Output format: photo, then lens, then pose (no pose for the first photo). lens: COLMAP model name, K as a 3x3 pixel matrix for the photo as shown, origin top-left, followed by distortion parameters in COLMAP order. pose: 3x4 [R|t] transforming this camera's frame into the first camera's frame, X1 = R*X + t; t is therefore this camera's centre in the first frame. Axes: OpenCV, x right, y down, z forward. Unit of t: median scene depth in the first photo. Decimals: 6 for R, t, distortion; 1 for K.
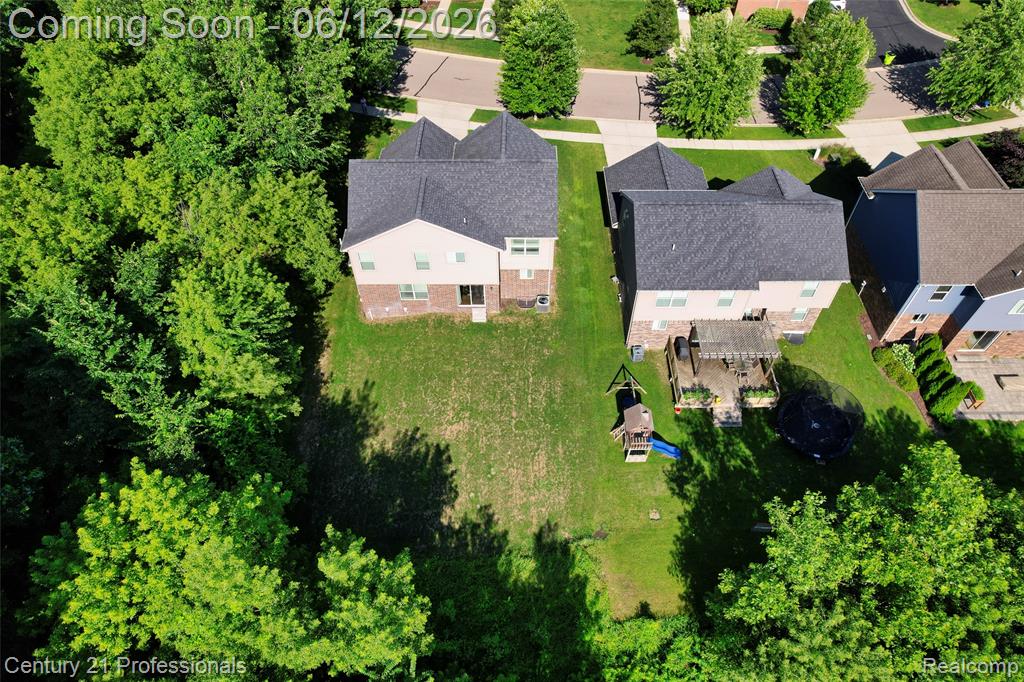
lens RADIAL K [[645.9, 0, 512.0], [0, 645.9, 341.0], [0, 0, 1]] dist [-0.037961, 0.002580]
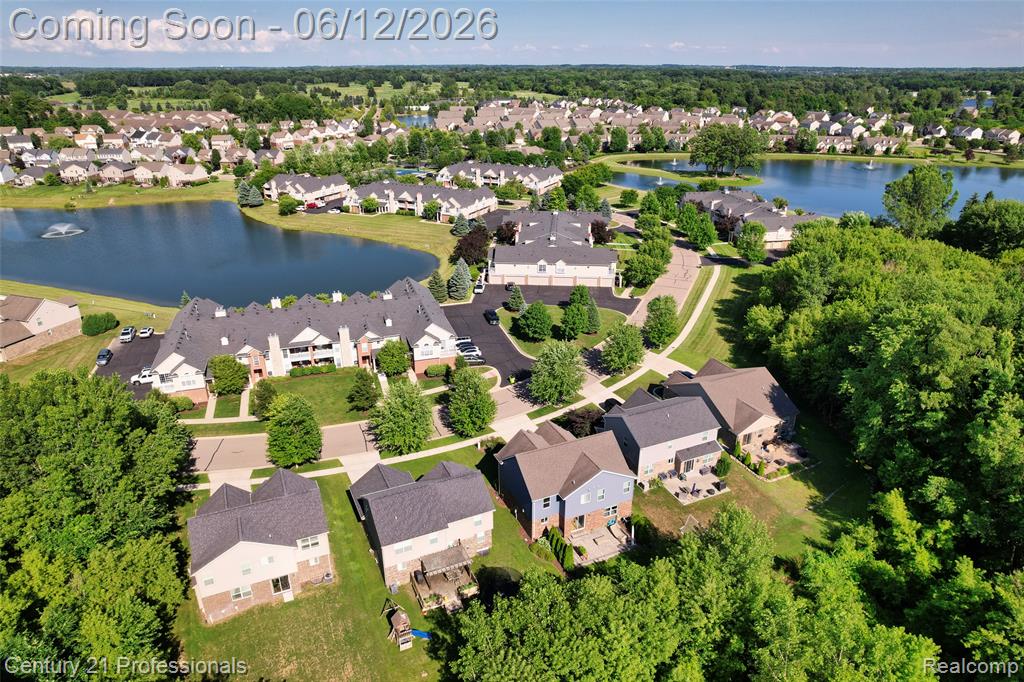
lens RADIAL K [[645.9, 0, 512.0], [0, 645.9, 341.0], [0, 0, 1]] dist [-0.037961, 0.002580]
pose [[0.906033, -0.160945, 0.391409, -0.066193], [0.324791, 0.857372, -0.399279, 0.220309], [-0.271321, 0.488886, 0.829081, -0.705300]]
